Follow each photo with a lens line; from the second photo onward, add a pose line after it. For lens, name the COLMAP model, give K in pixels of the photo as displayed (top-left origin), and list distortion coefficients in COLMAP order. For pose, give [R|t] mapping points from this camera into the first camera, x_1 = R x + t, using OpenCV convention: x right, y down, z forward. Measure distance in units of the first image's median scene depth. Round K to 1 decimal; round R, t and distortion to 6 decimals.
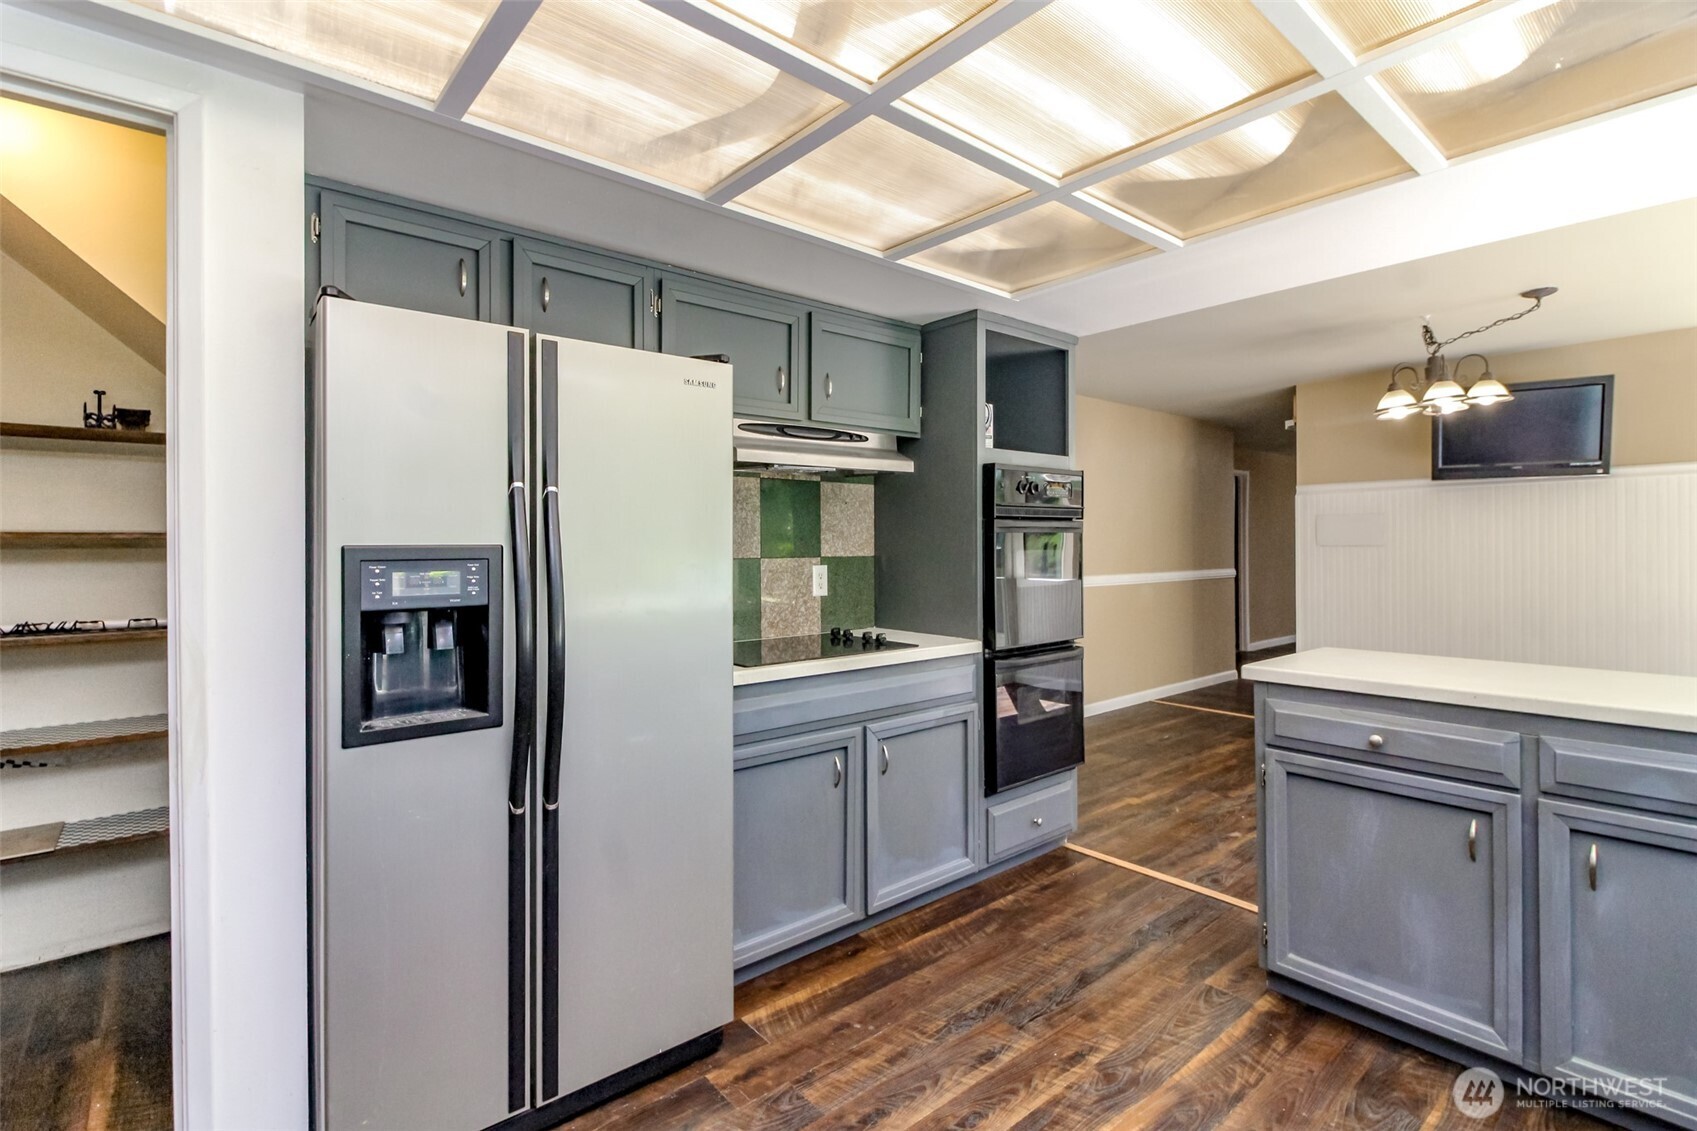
lens RADIAL K [[788.1, 0, 848.5], [0, 788.1, 545.6], [0, 0, 1]] dist [-0.000050, 0.000002]
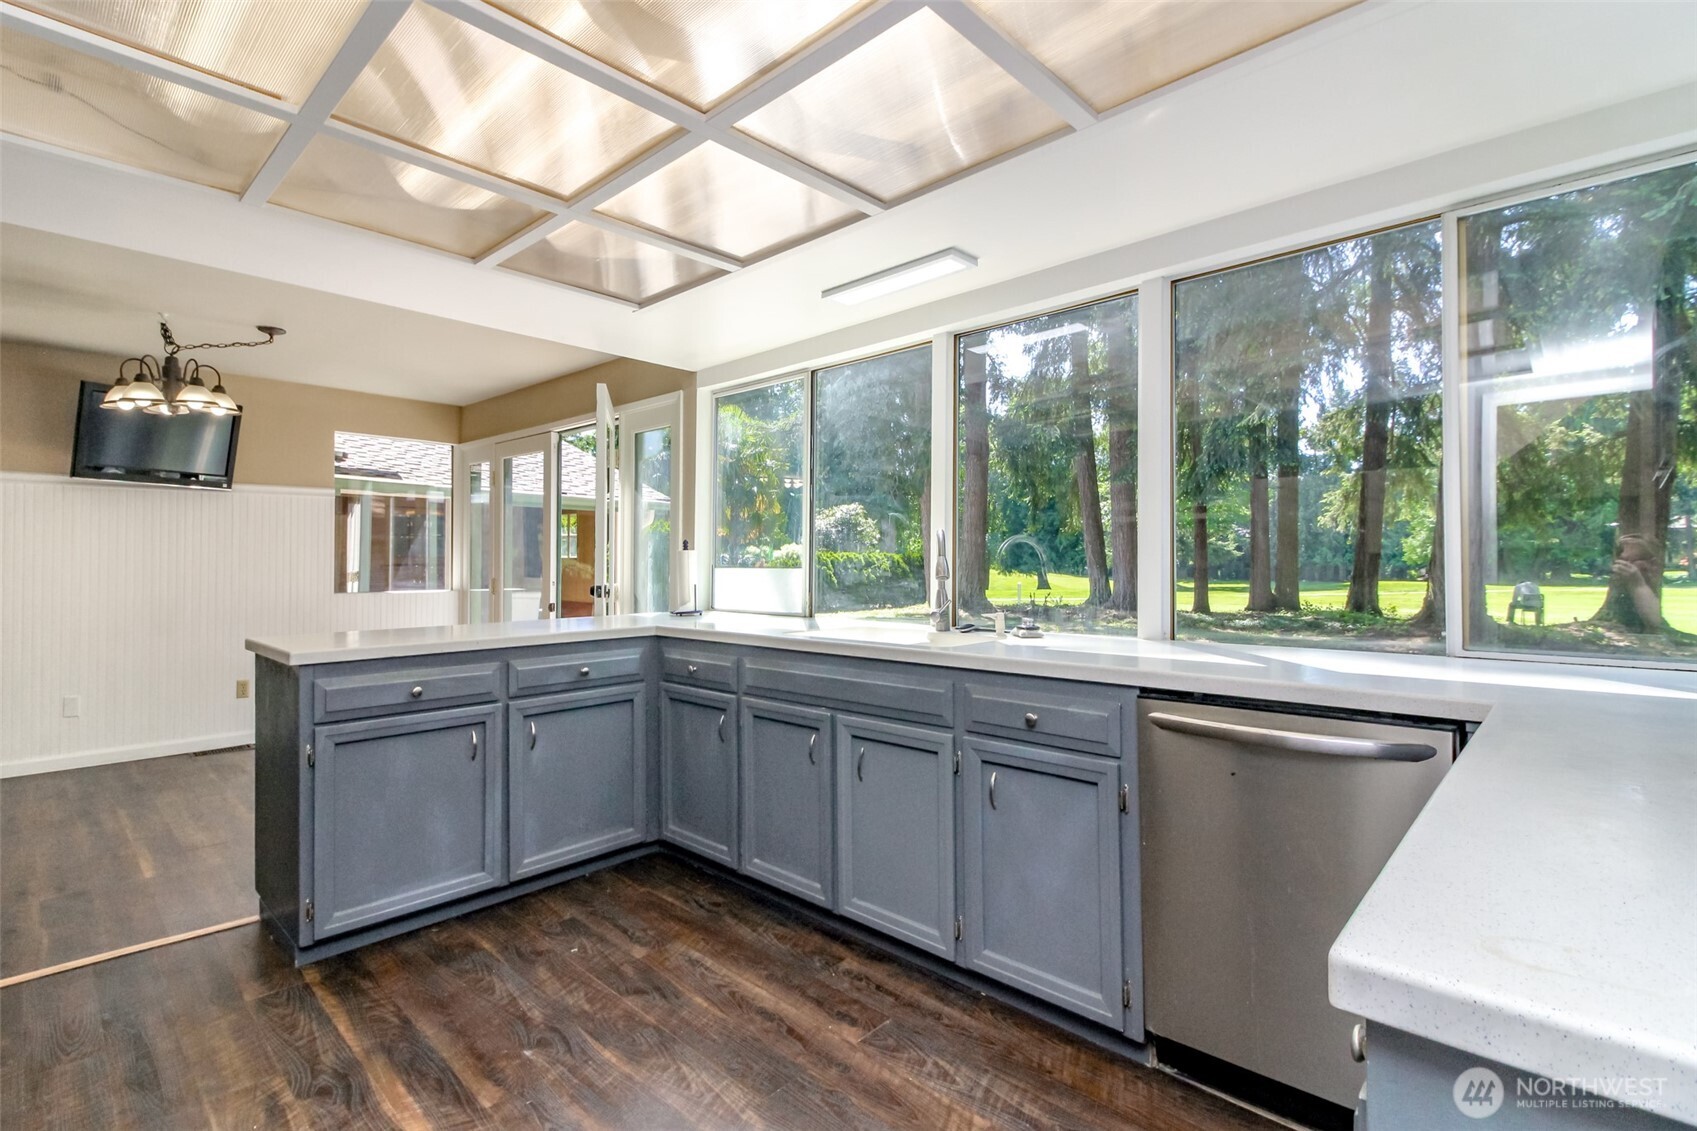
lens RADIAL K [[791.4, 0, 846.9], [0, 791.4, 556.2], [0, 0, 1]] dist [0.000675, 0.000191]
pose [[-0.114320, 0.010172, 0.993392, -0.637202], [0.001904, 0.999948, -0.010020, 0.047245], [-0.993442, 0.000746, -0.114333, 0.459829]]
